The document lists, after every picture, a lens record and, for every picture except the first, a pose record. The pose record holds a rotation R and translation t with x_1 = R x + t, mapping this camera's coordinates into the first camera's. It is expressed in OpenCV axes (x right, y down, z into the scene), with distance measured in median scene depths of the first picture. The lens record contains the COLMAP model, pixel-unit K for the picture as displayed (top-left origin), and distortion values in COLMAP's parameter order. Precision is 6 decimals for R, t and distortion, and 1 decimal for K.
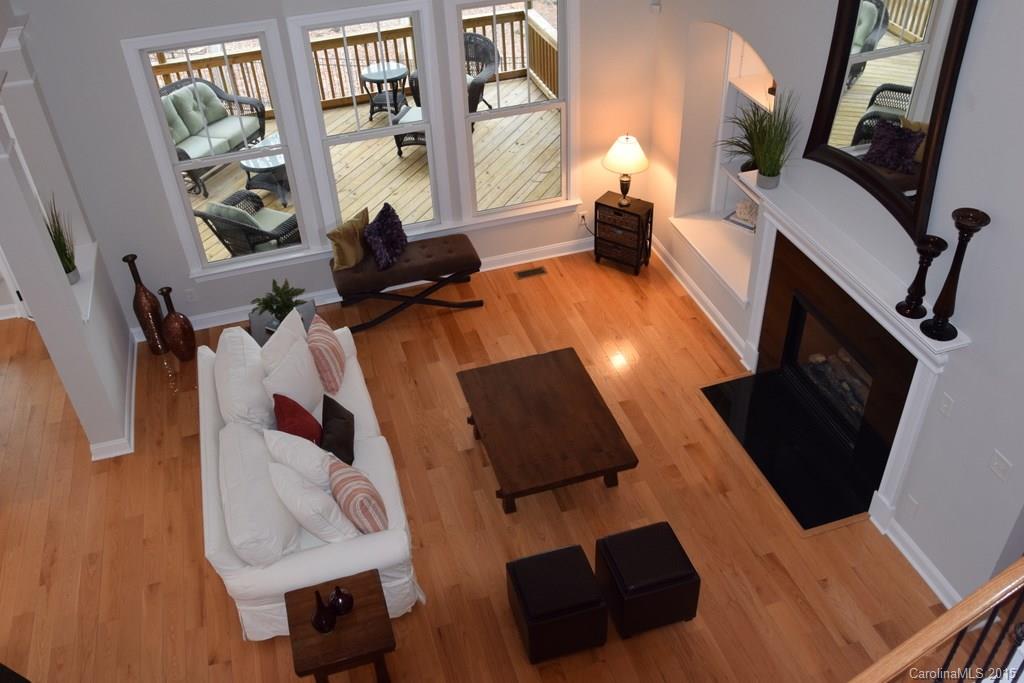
lens RADIAL K [[903.9, 0, 512.0], [0, 903.9, 341.5], [0, 0, 1]] dist [-0.037974, 0.025153]
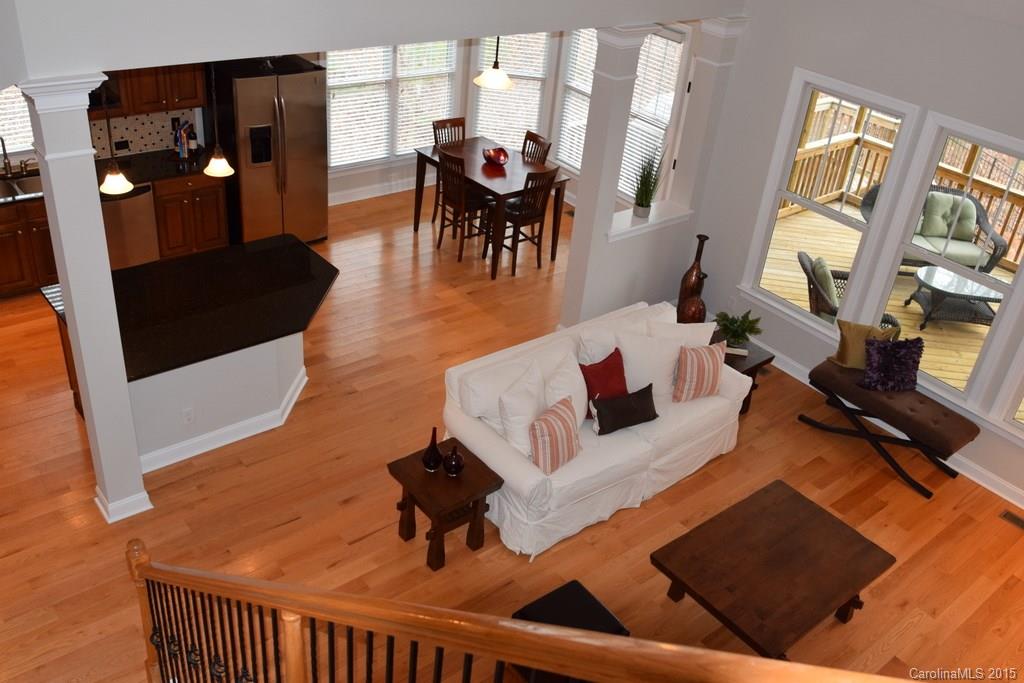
lens RADIAL K [[903.9, 0, 512.0], [0, 903.9, 341.5], [0, 0, 1]] dist [-0.037974, 0.025153]
pose [[0.373074, 0.545958, -0.750164, 0.380847], [-0.653093, 0.728825, 0.205629, -0.066487], [0.659003, 0.413212, 0.628467, 0.155527]]
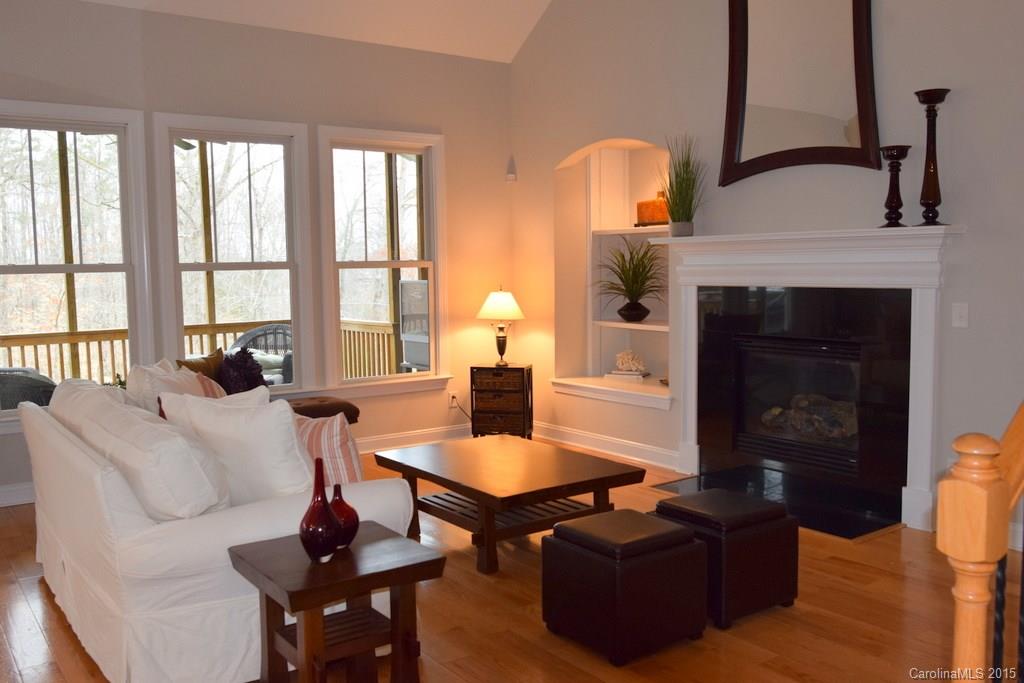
lens RADIAL K [[917.0, 0, 512.0], [0, 917.0, 341.5], [0, 0, 1]] dist [-0.050303, 0.008406]
pose [[0.948603, -0.002910, 0.316456, -0.166293], [0.175609, 0.836722, -0.518708, 0.322005], [-0.263276, 0.547620, 0.794228, 0.248264]]
